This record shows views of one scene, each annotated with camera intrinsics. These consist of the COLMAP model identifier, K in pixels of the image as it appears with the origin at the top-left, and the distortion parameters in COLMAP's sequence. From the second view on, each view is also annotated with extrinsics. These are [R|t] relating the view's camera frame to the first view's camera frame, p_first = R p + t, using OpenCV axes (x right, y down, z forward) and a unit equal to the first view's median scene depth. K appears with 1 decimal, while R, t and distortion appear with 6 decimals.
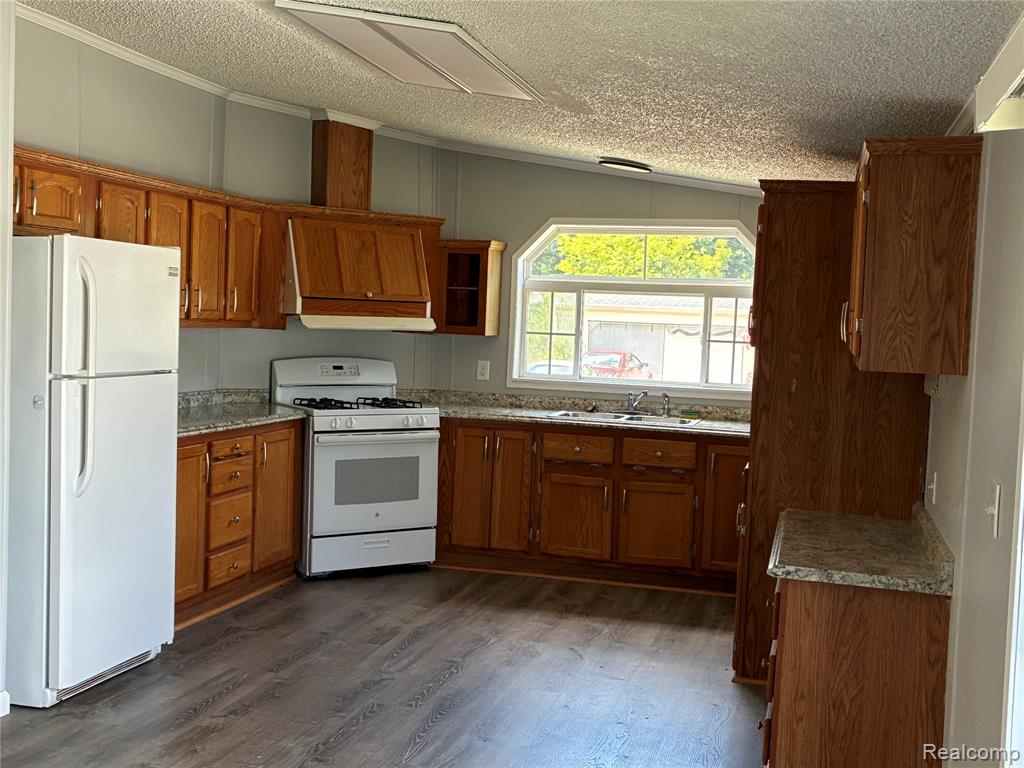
lens RADIAL K [[1187.7, 0, 510.3], [0, 1187.7, 377.4], [0, 0, 1]] dist [0.060526, 0.000000]
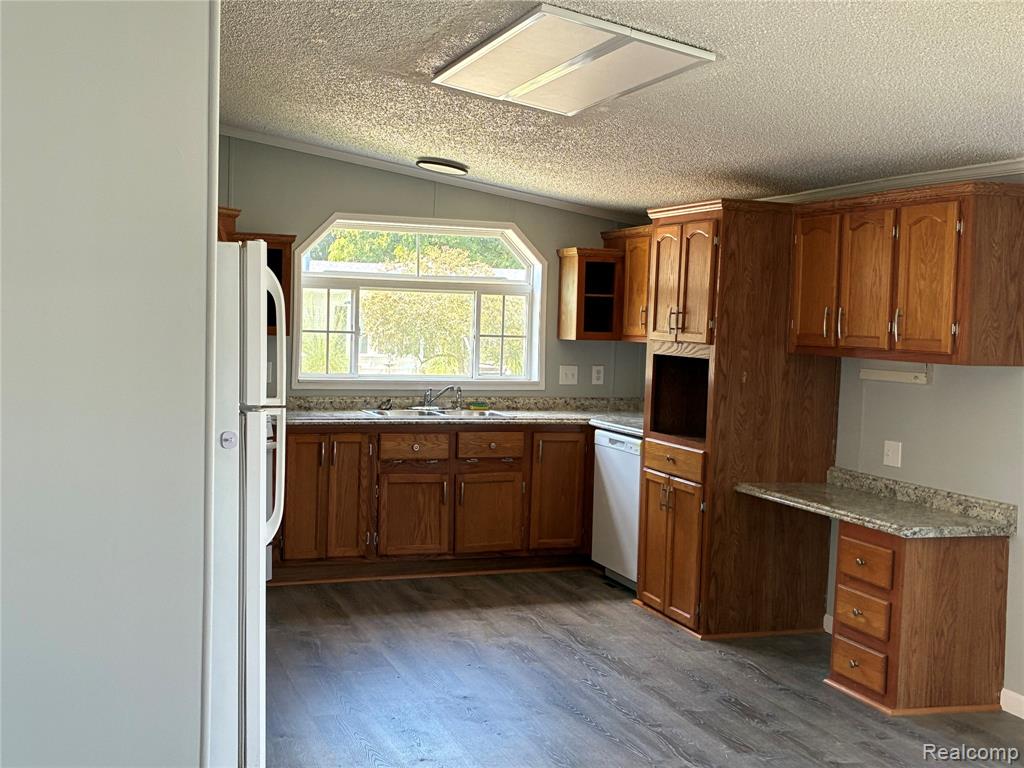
lens RADIAL K [[1187.7, 0, 510.3], [0, 1187.7, 383.9], [0, 0, 1]] dist [0.060526, 0.000000]
pose [[0.822951, -0.048840, 0.566008, -0.456353], [0.034769, 0.998760, 0.035628, -0.026989], [-0.567047, -0.009641, 0.823629, 0.131006]]
